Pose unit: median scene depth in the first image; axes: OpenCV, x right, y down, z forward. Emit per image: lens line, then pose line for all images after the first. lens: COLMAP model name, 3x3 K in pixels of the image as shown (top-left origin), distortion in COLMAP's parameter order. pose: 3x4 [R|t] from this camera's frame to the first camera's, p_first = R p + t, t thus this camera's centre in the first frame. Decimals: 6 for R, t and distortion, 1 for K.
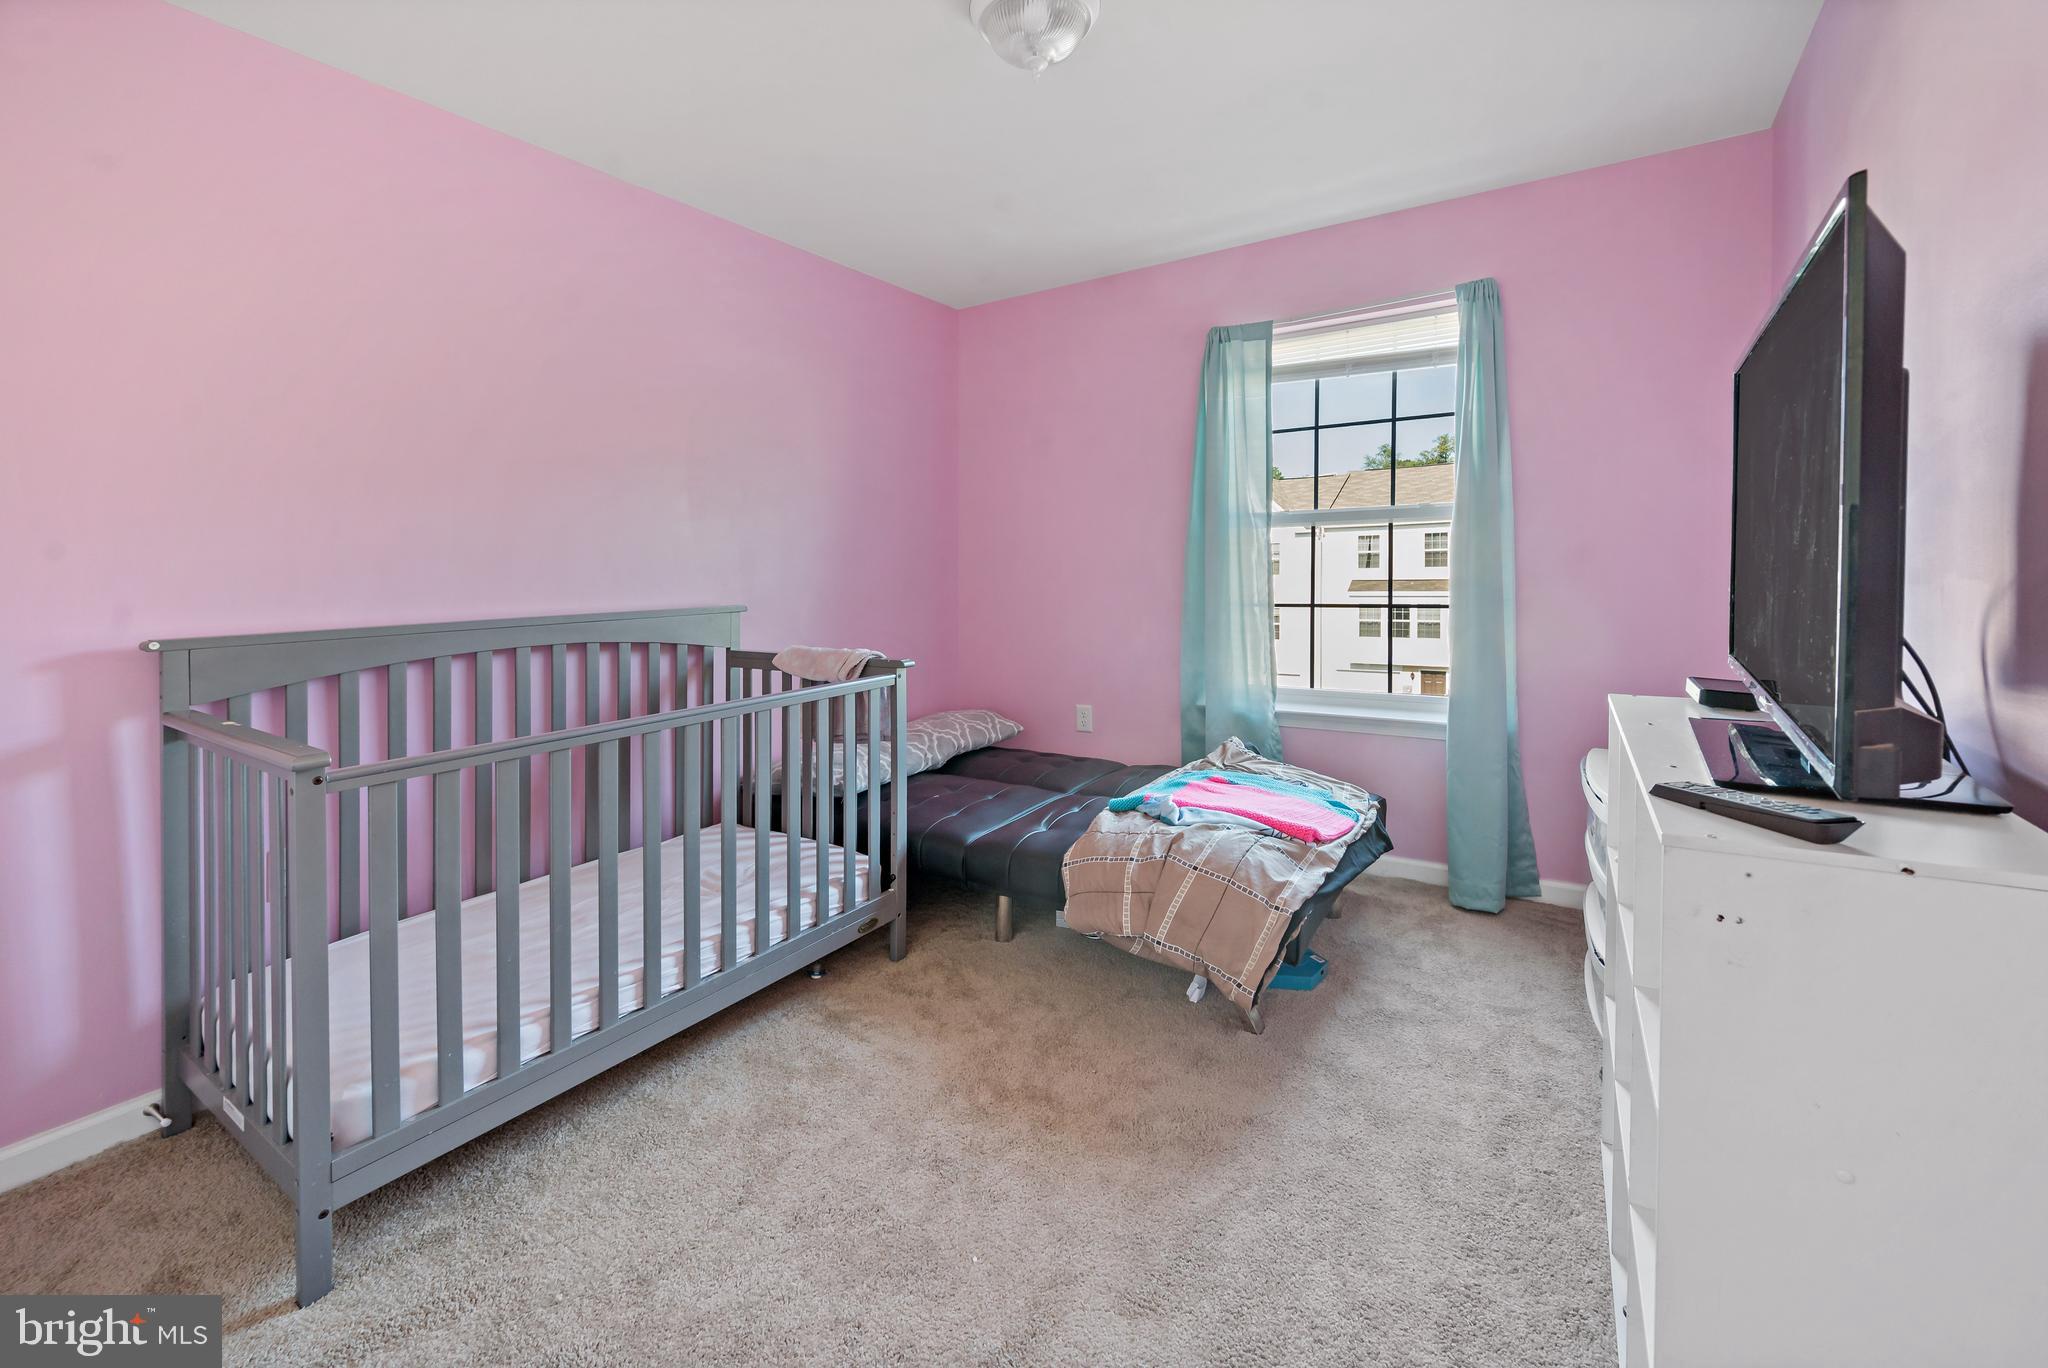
lens RADIAL K [[826.4, 0, 1025.2], [0, 826.4, 586.0], [0, 0, 1]] dist [-0.000449, -0.000136]
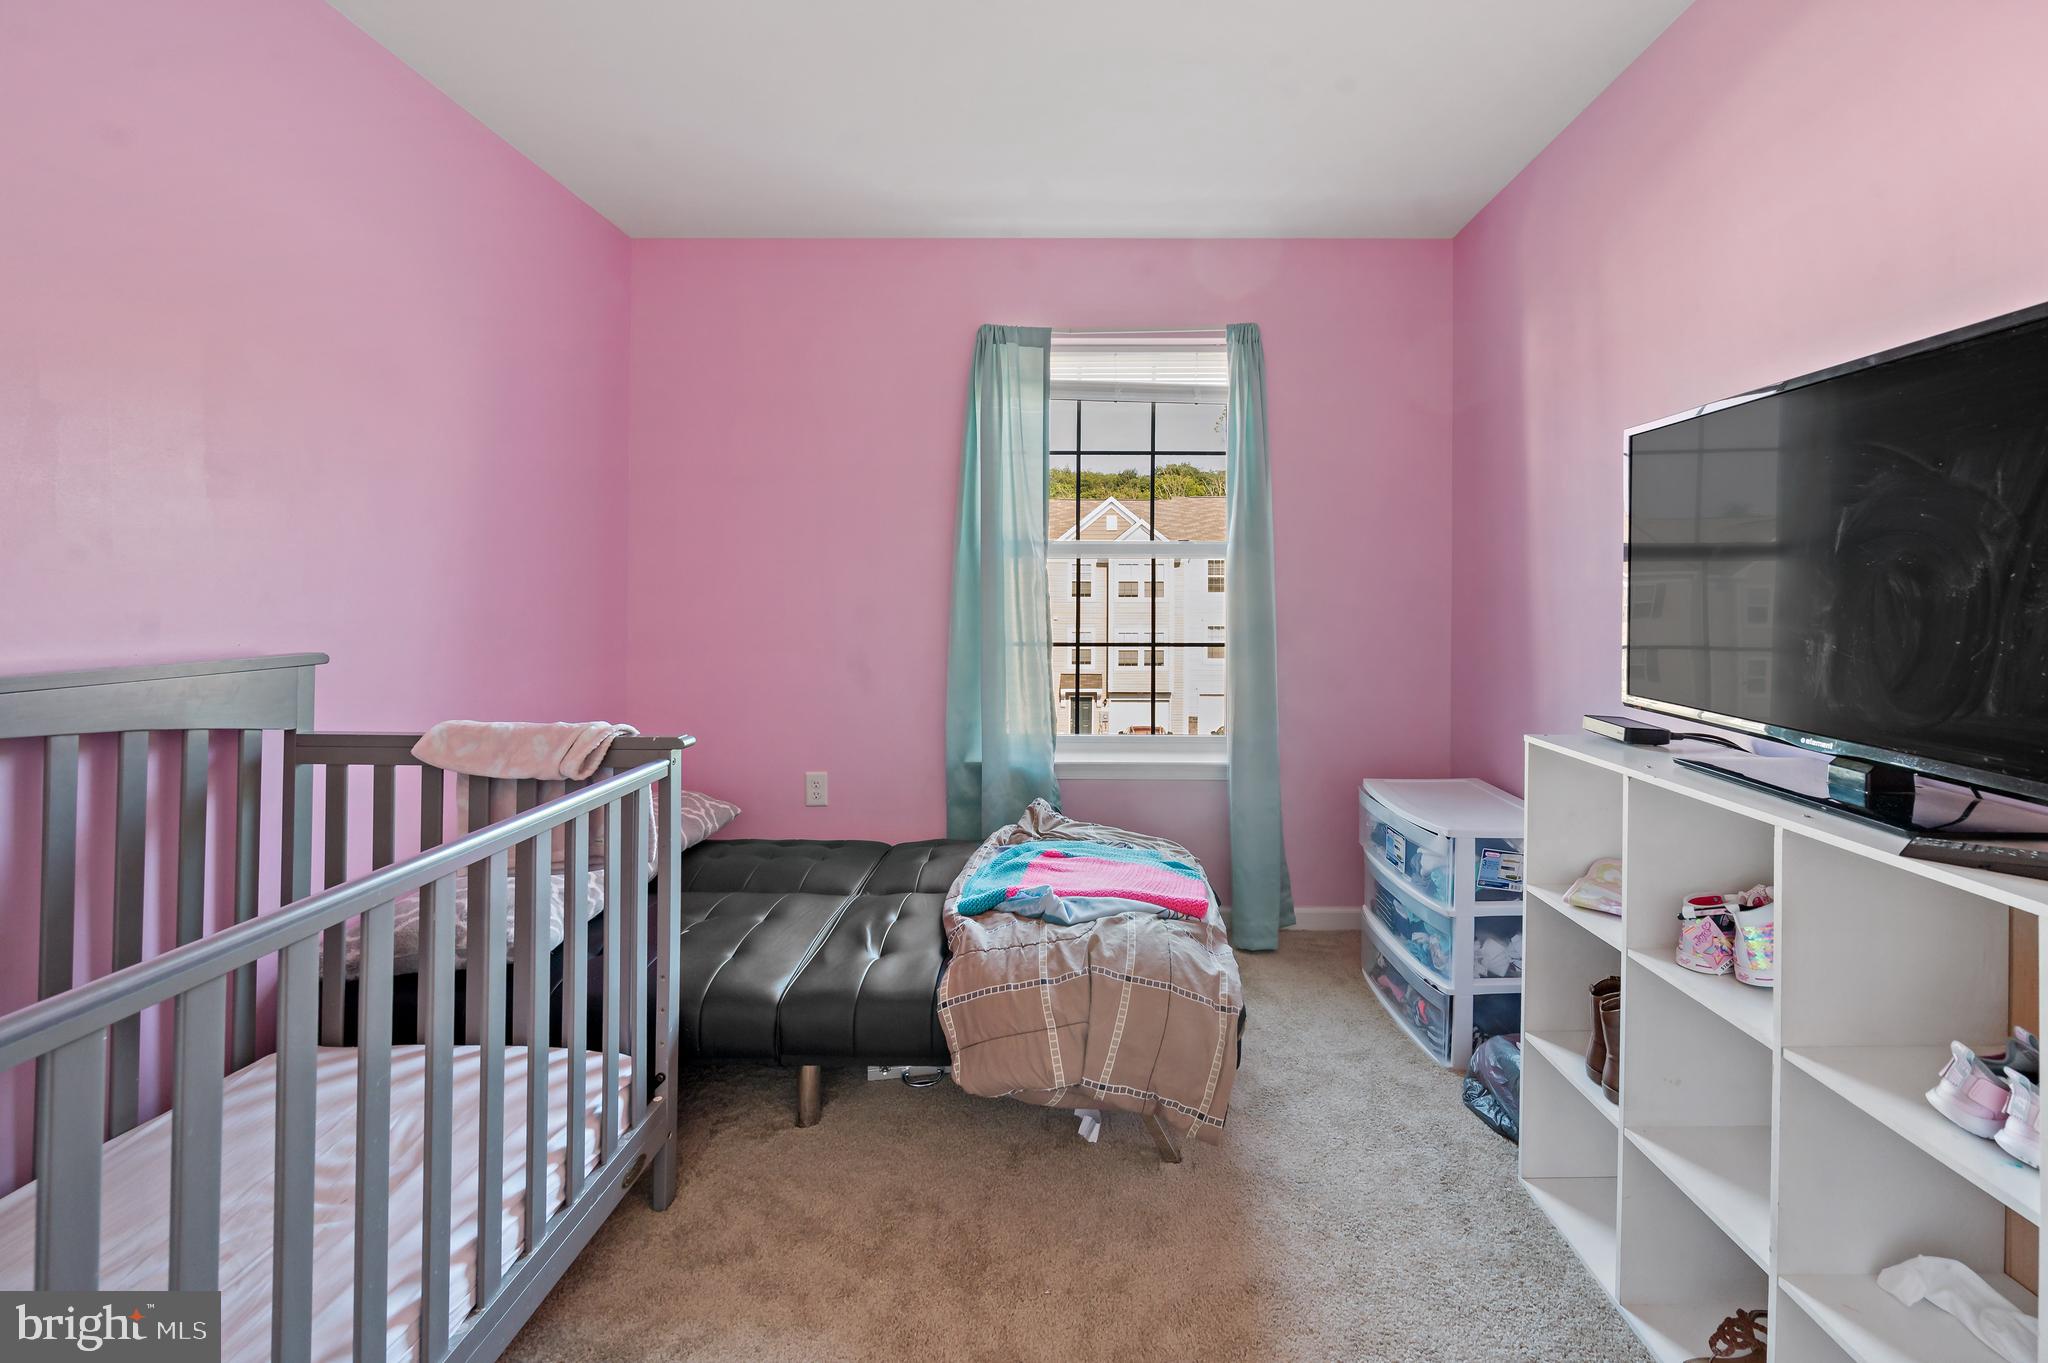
lens RADIAL K [[862.6, 0, 1028.1], [0, 862.6, 600.4], [0, 0, 1]] dist [-0.000386, 0.000046]
pose [[0.859930, 0.017896, 0.510097, -0.246076], [-0.008299, 0.999743, -0.021084, -0.005524], [-0.510344, 0.013897, 0.859858, 0.256760]]
